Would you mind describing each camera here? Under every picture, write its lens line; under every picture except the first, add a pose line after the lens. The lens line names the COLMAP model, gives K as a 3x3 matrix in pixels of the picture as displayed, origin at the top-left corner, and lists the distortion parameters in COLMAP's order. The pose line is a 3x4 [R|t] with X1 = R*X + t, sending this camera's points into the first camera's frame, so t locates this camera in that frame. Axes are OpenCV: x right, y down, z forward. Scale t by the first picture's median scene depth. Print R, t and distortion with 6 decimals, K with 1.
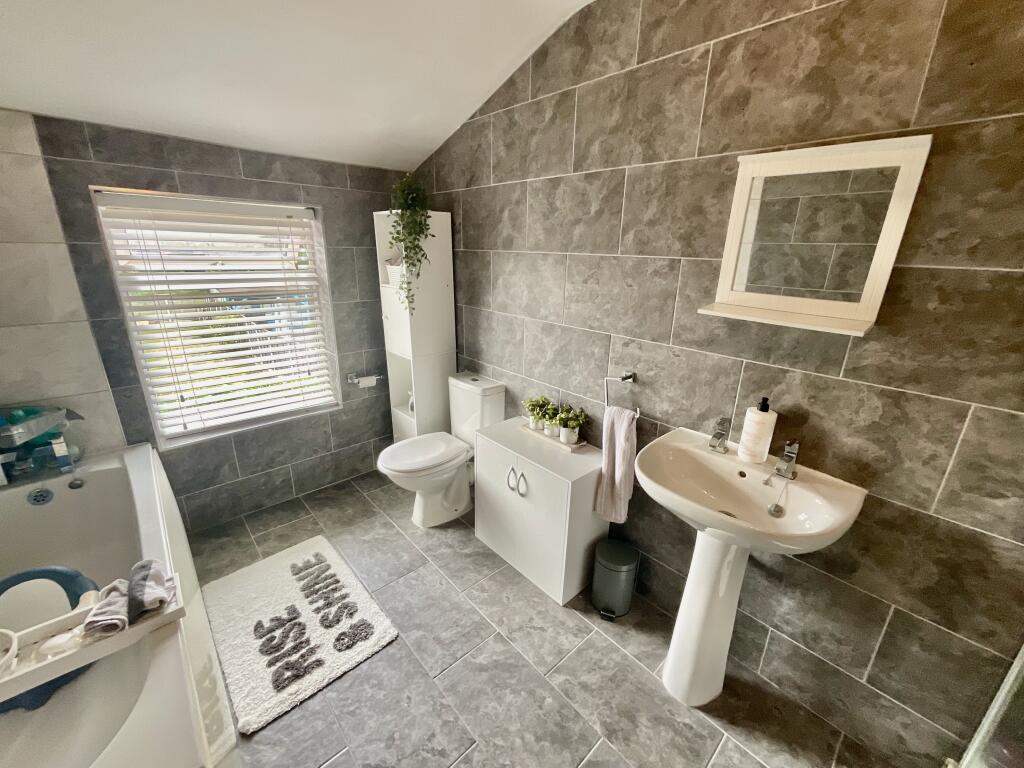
lens RADIAL K [[414.4, 0, 510.0], [0, 414.4, 384.7], [0, 0, 1]] dist [-0.008926, 0.003412]
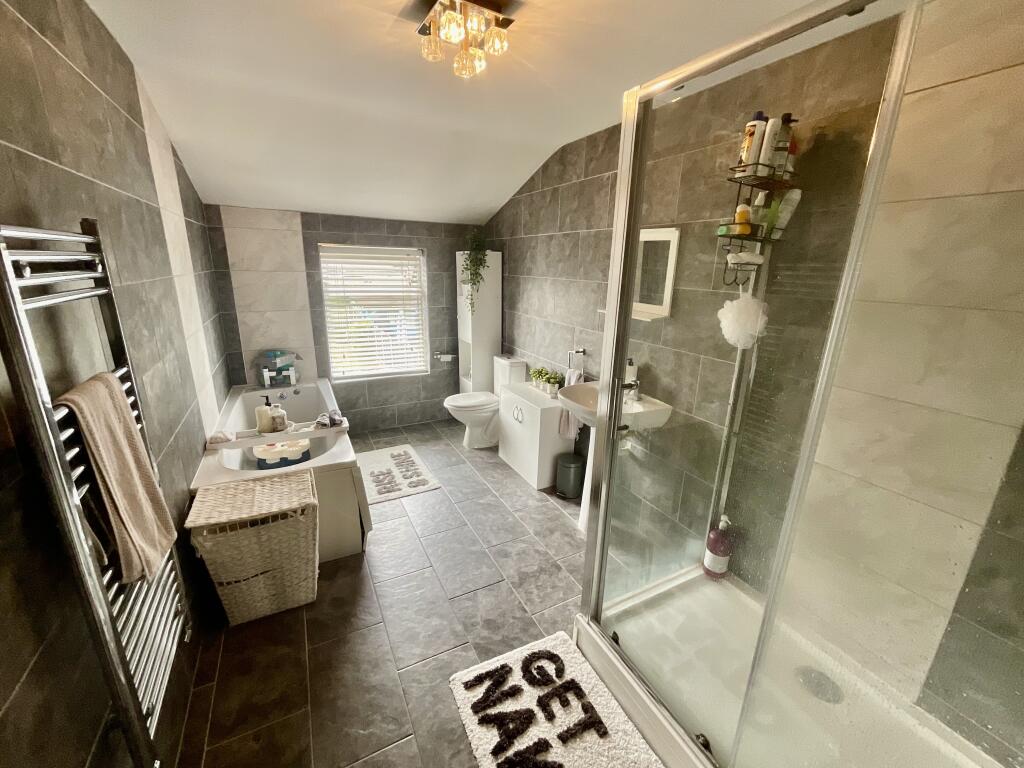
lens RADIAL K [[414.4, 0, 510.0], [0, 414.4, 384.7], [0, 0, 1]] dist [-0.008926, 0.003412]
pose [[0.968356, 0.070322, -0.239462, 0.368743], [-0.080364, 0.996238, -0.032420, 0.170842], [0.236281, 0.050639, 0.970364, -0.614823]]
